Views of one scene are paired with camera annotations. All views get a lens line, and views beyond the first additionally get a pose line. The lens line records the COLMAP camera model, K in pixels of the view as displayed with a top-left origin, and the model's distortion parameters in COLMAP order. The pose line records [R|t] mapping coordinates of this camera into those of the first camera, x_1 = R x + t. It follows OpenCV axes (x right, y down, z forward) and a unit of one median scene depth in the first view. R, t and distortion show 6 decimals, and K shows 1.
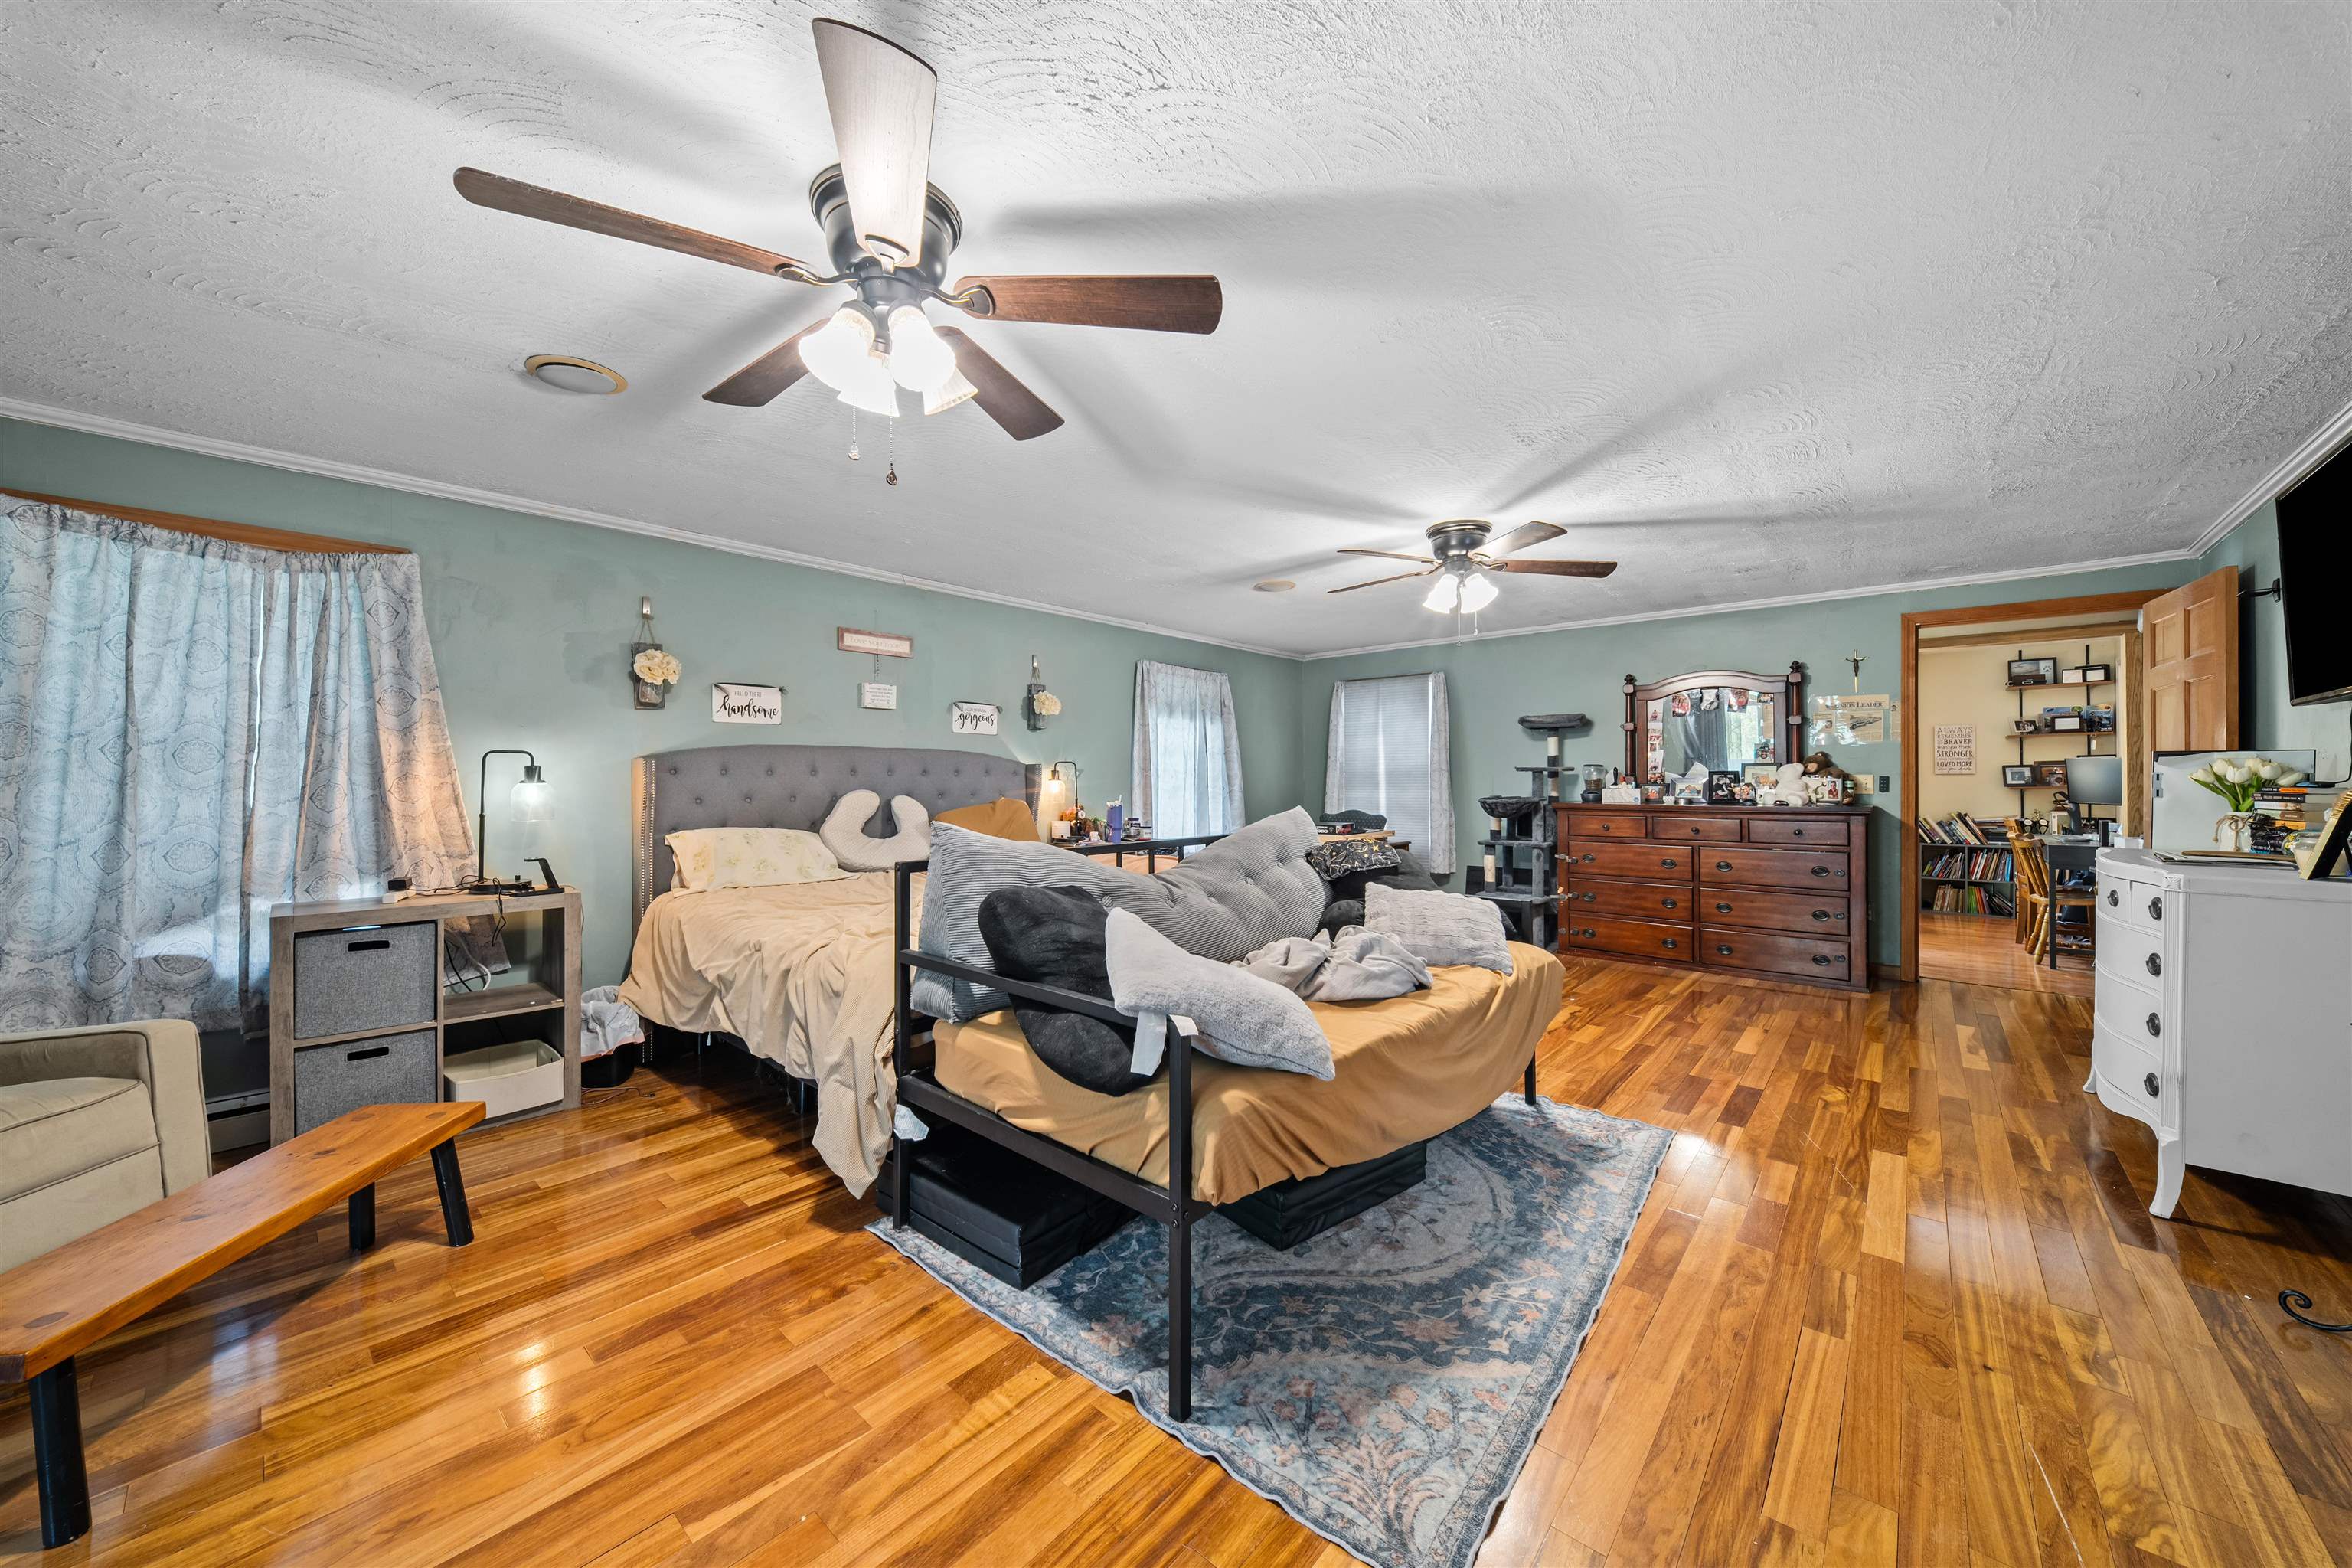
lens RADIAL K [[834.3, 0, 1178.5], [0, 834.3, 798.9], [0, 0, 1]] dist [0.009922, -0.009027]
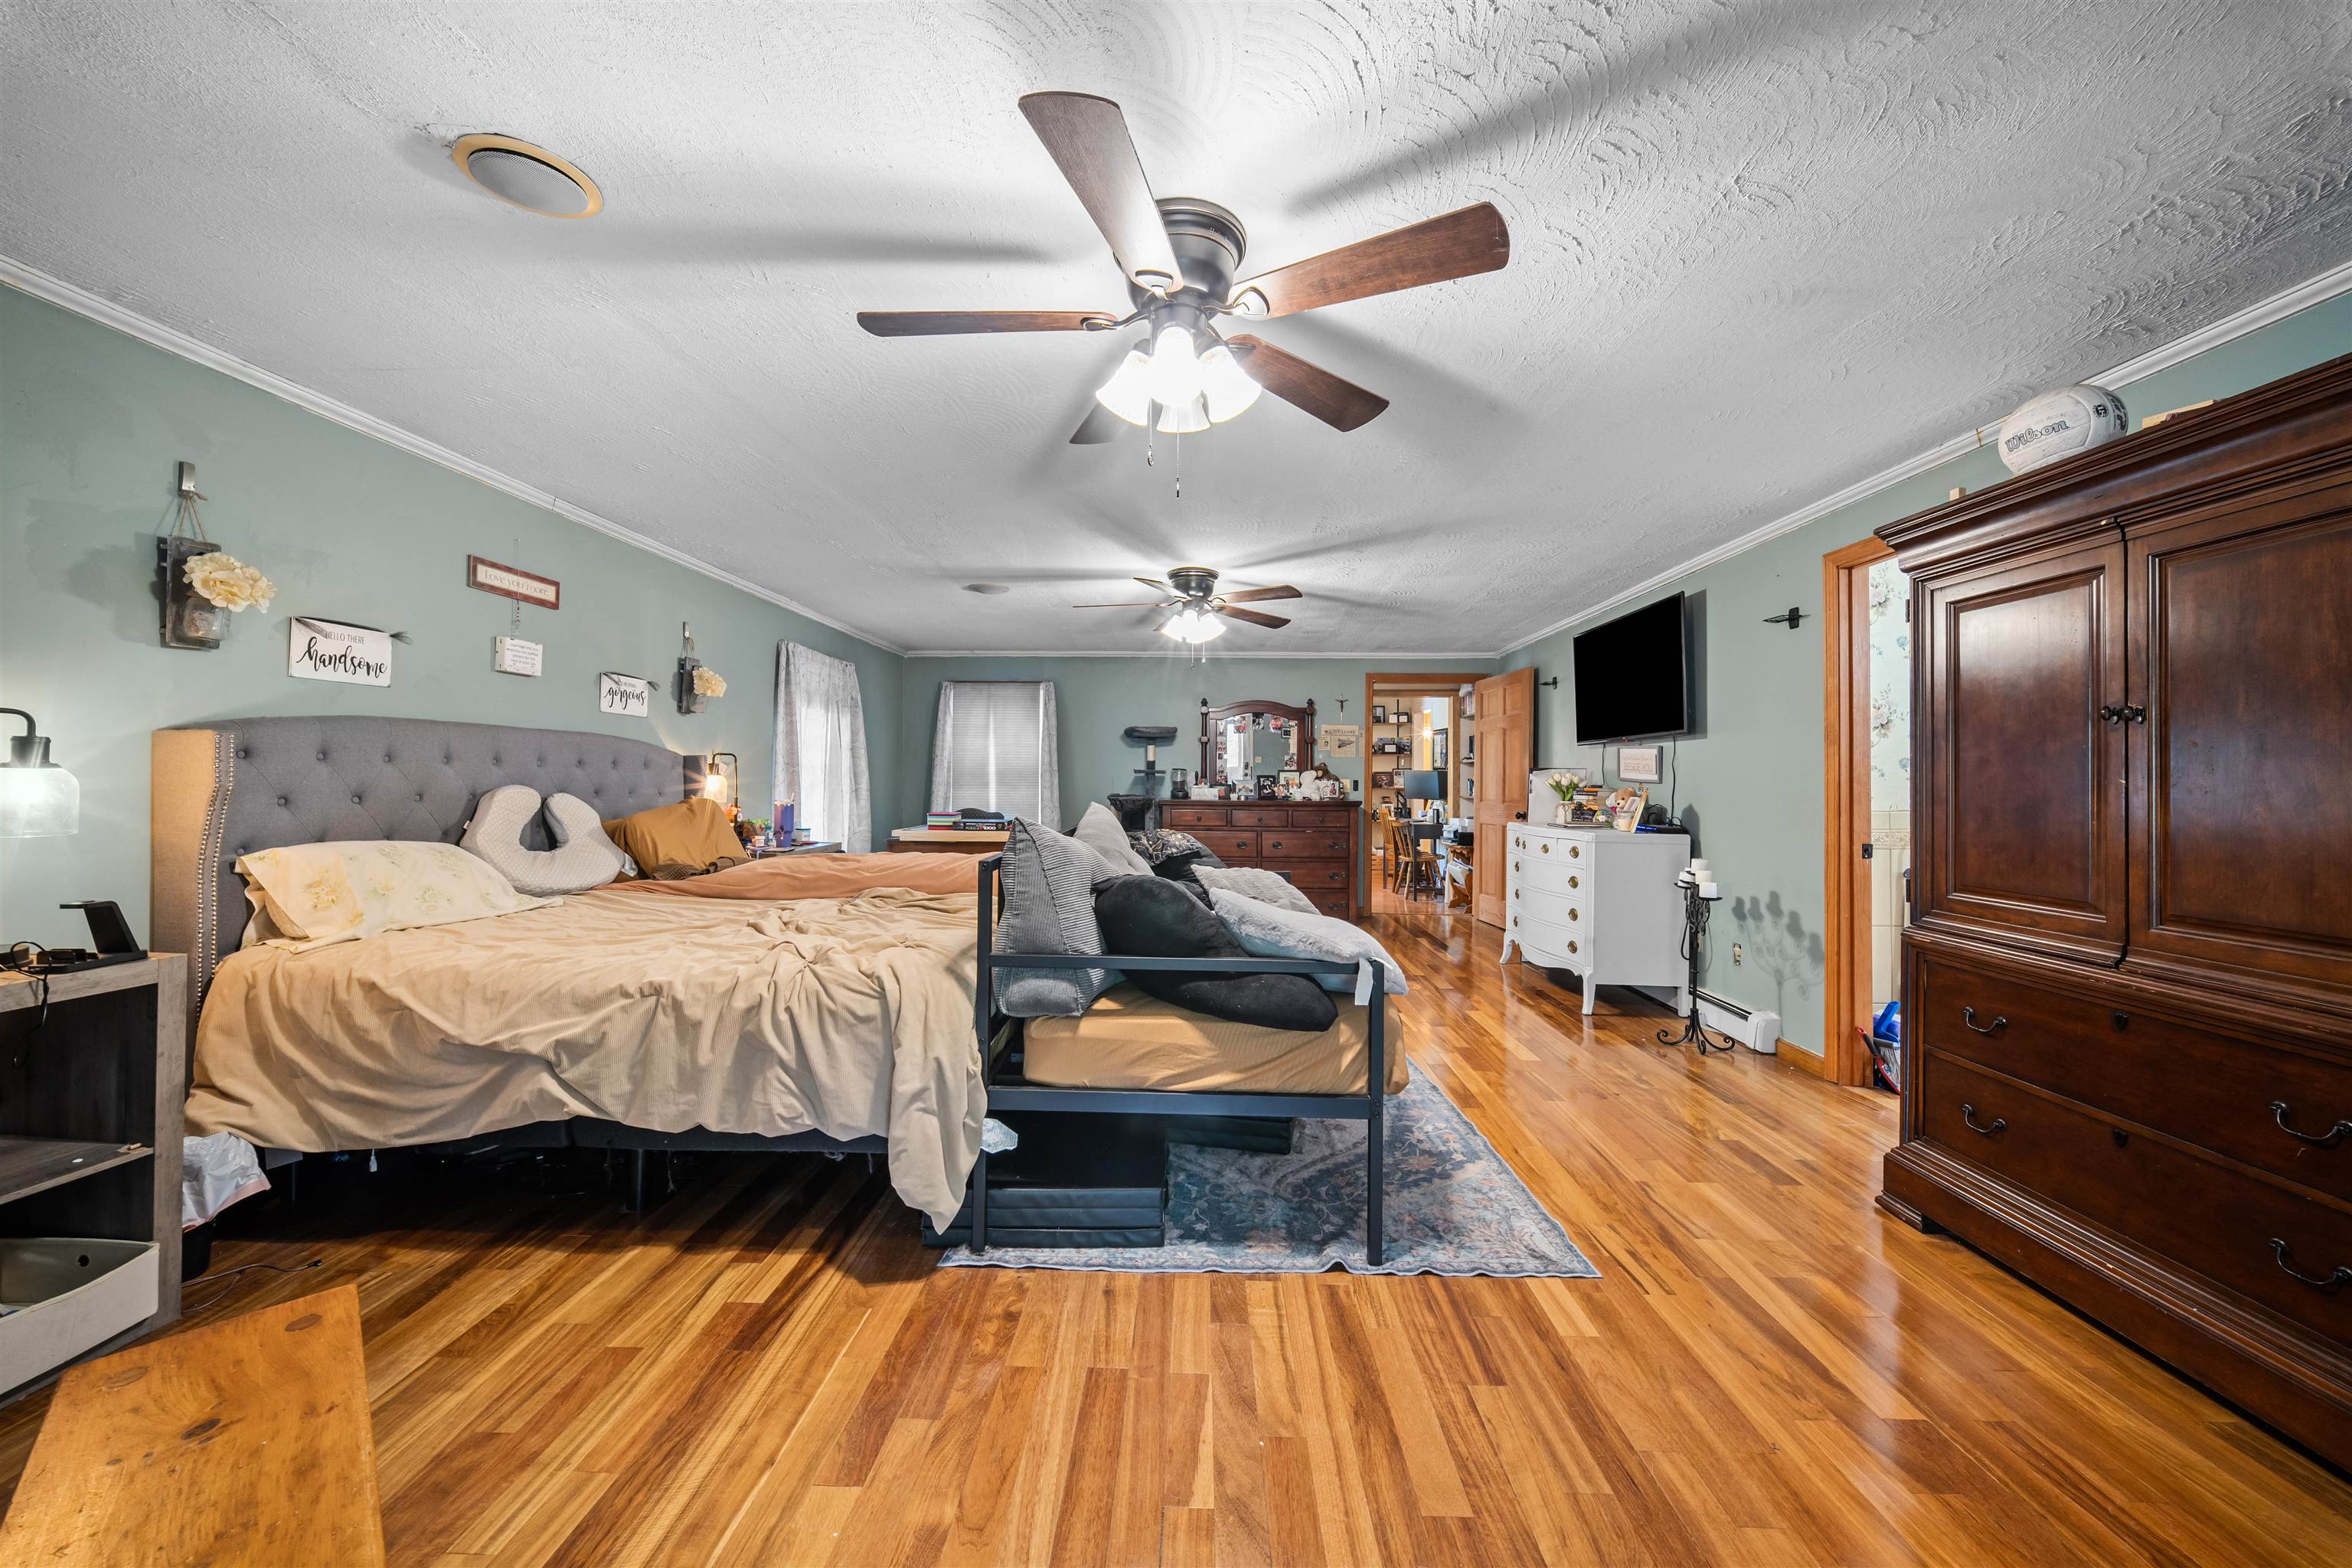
lens RADIAL K [[834.3, 0, 1178.5], [0, 834.3, 798.9], [0, 0, 1]] dist [0.009922, -0.009027]
pose [[0.765700, -0.004372, 0.643183, -0.472339], [0.004756, 0.999988, 0.001135, 0.003652], [-0.643180, 0.002190, 0.765712, 0.085347]]
